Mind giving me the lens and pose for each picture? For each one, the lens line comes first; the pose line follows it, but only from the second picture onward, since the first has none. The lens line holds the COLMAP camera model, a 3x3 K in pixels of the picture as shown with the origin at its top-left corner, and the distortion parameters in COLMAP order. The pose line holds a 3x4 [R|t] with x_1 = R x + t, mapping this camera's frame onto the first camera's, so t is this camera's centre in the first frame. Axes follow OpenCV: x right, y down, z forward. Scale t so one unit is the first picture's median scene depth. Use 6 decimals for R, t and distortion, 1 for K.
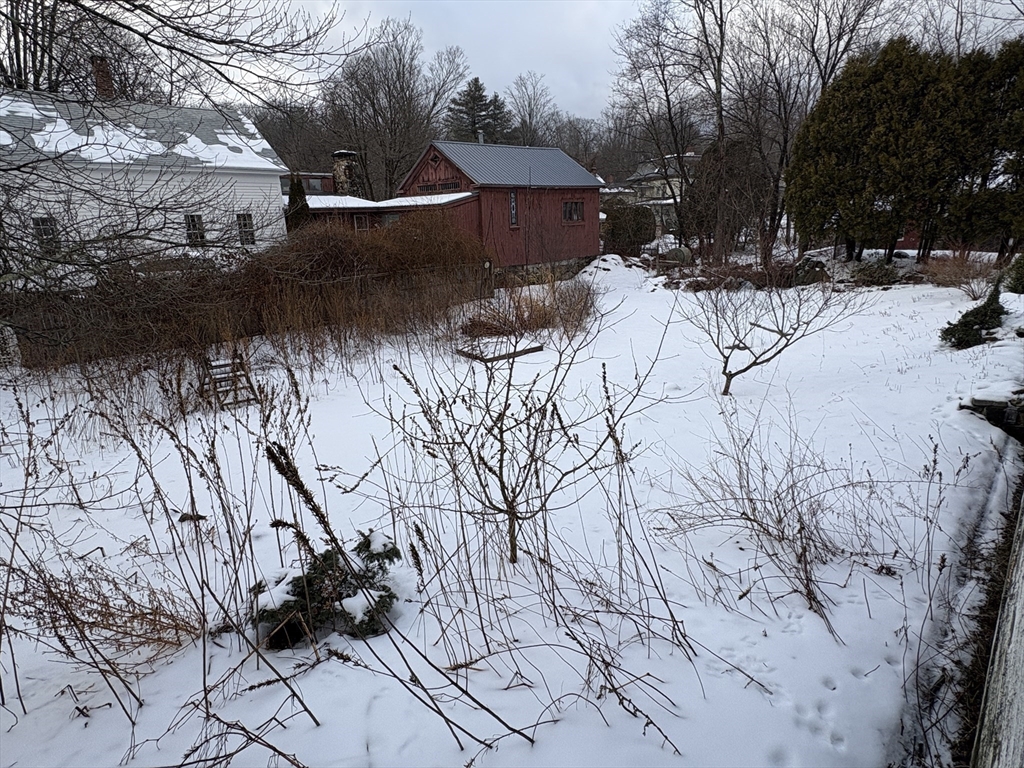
lens RADIAL K [[556.3, 0, 515.9], [0, 556.3, 384.5], [0, 0, 1]] dist [0.000560, 0.000033]
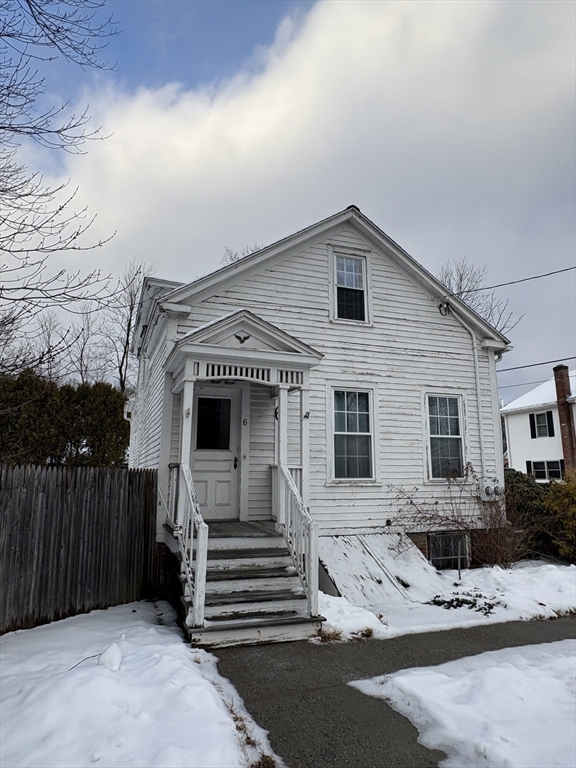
lens RADIAL K [[492.9, 0, 289.5], [0, 492.9, 381.2], [0, 0, 1]] dist [0.000966, 0.000111]
pose [[0.430822, 0.199136, 0.880192, -0.228370], [0.250160, 0.910773, -0.328499, 0.095039], [-0.867071, 0.361713, 0.342565, -0.170859]]
